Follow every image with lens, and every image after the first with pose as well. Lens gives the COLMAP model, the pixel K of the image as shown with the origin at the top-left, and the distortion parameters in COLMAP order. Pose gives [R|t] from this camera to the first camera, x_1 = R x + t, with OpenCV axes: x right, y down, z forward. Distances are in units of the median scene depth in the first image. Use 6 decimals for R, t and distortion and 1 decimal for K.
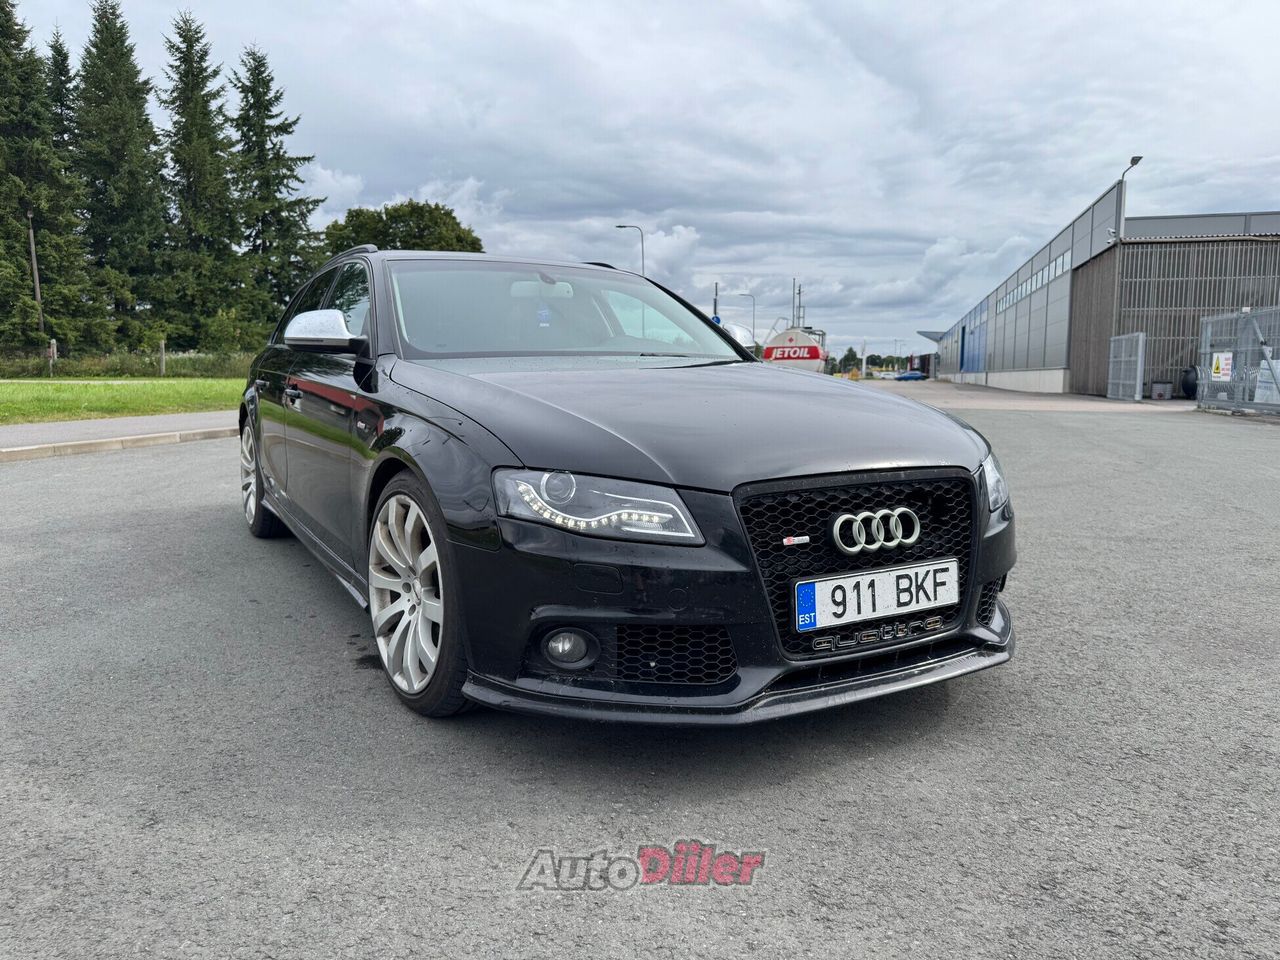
lens RADIAL K [[895.5, 0, 640.0], [0, 895.5, 480.0], [0, 0, 1]] dist [0.034842, -0.047319]
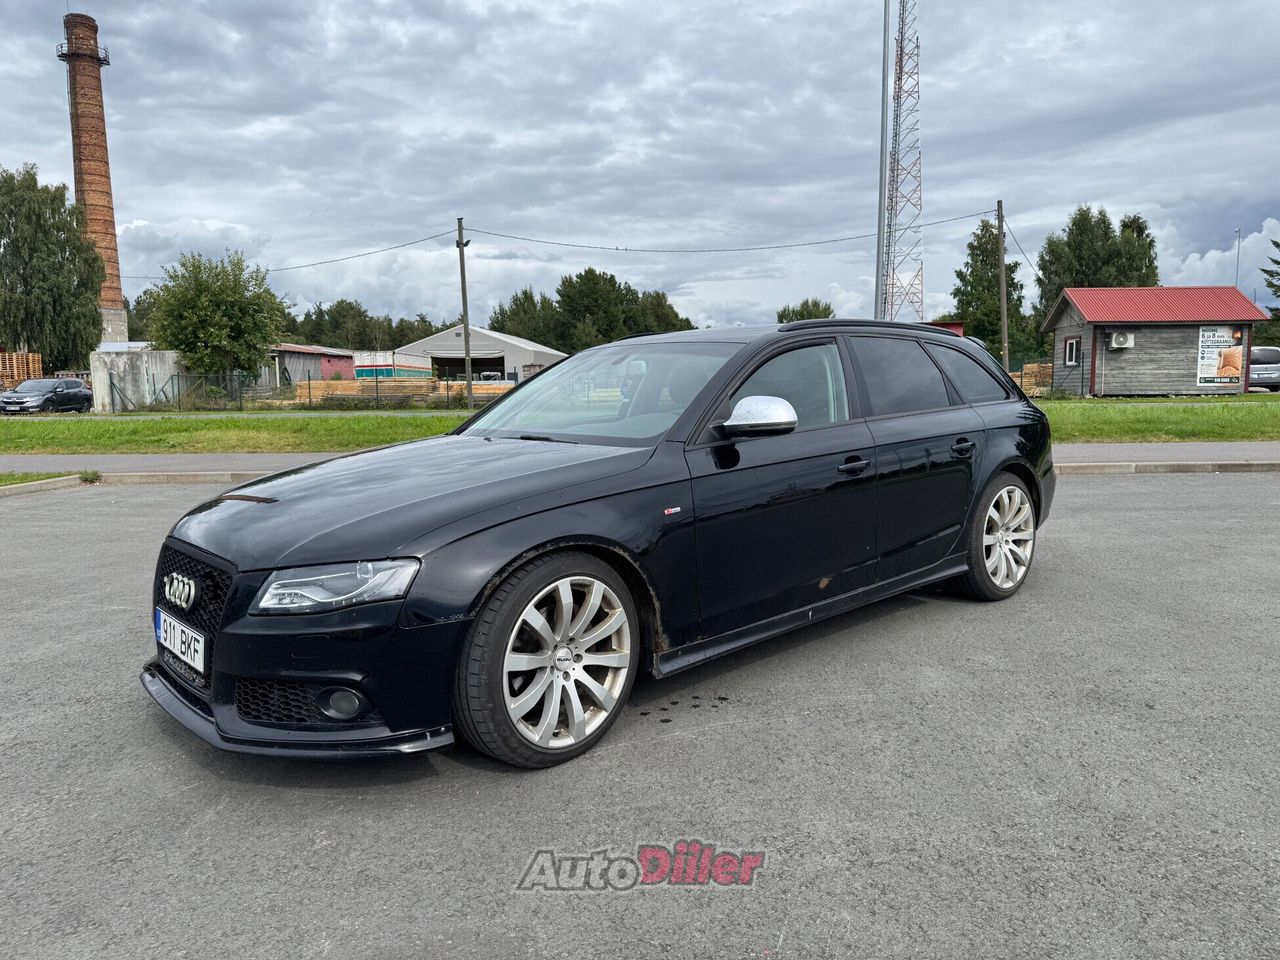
lens RADIAL K [[895.5, 0, 640.0], [0, 895.5, 480.0], [0, 0, 1]] dist [0.034842, -0.047319]
pose [[0.197548, 0.100173, -0.975162, 0.062815], [-0.104378, 0.991260, 0.080681, -0.010682], [0.974720, 0.085847, 0.206277, 0.050918]]
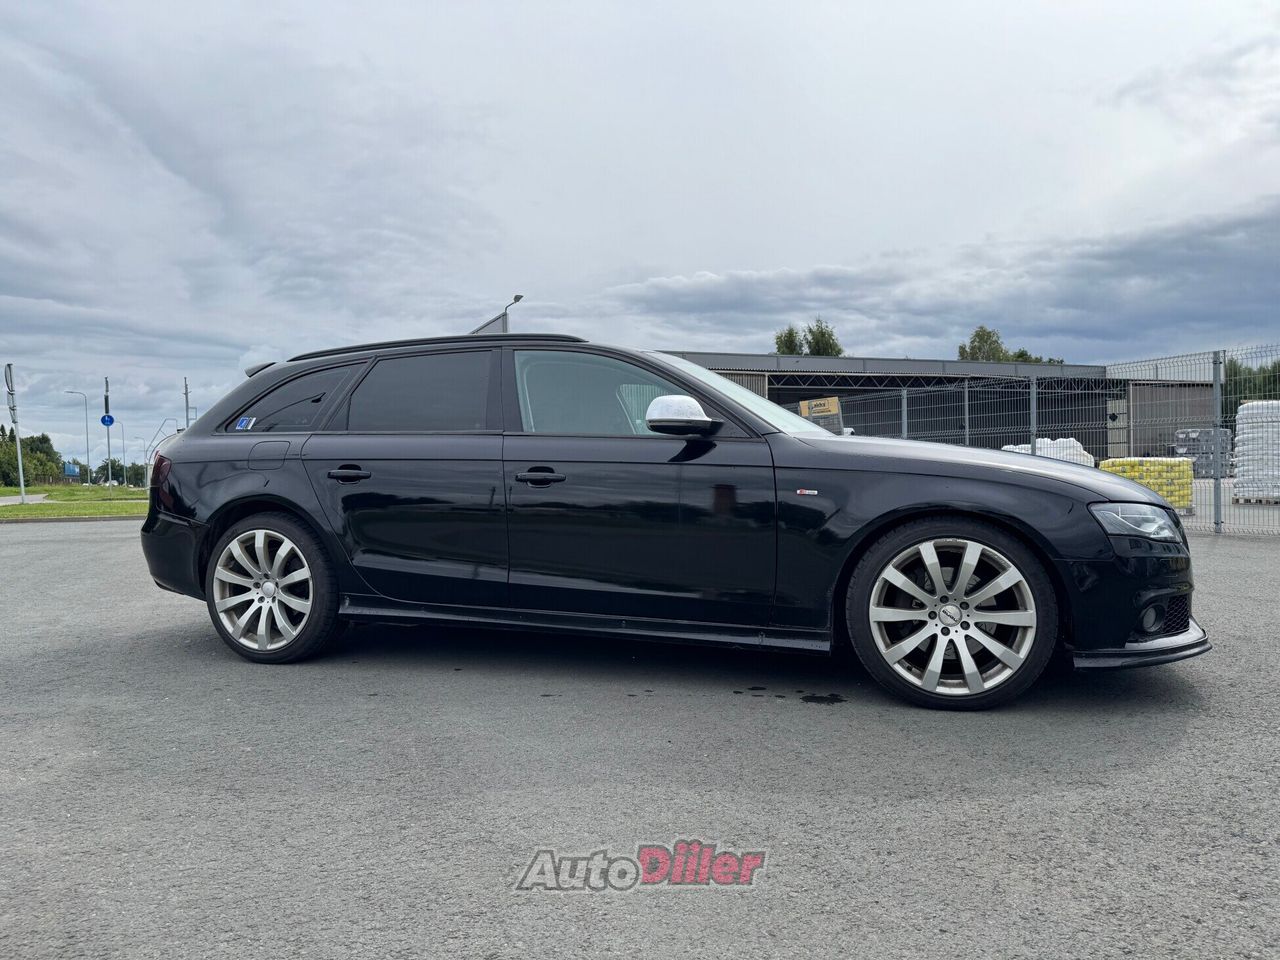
lens RADIAL K [[882.1, 0, 638.8], [0, 882.1, 500.9], [0, 0, 1]] dist [0.083336, -0.125312]
pose [[0.757040, -0.039208, 0.652191, -0.058966], [0.099403, 0.993489, -0.055658, -0.000384], [-0.645762, 0.106965, 0.756009, 0.013403]]
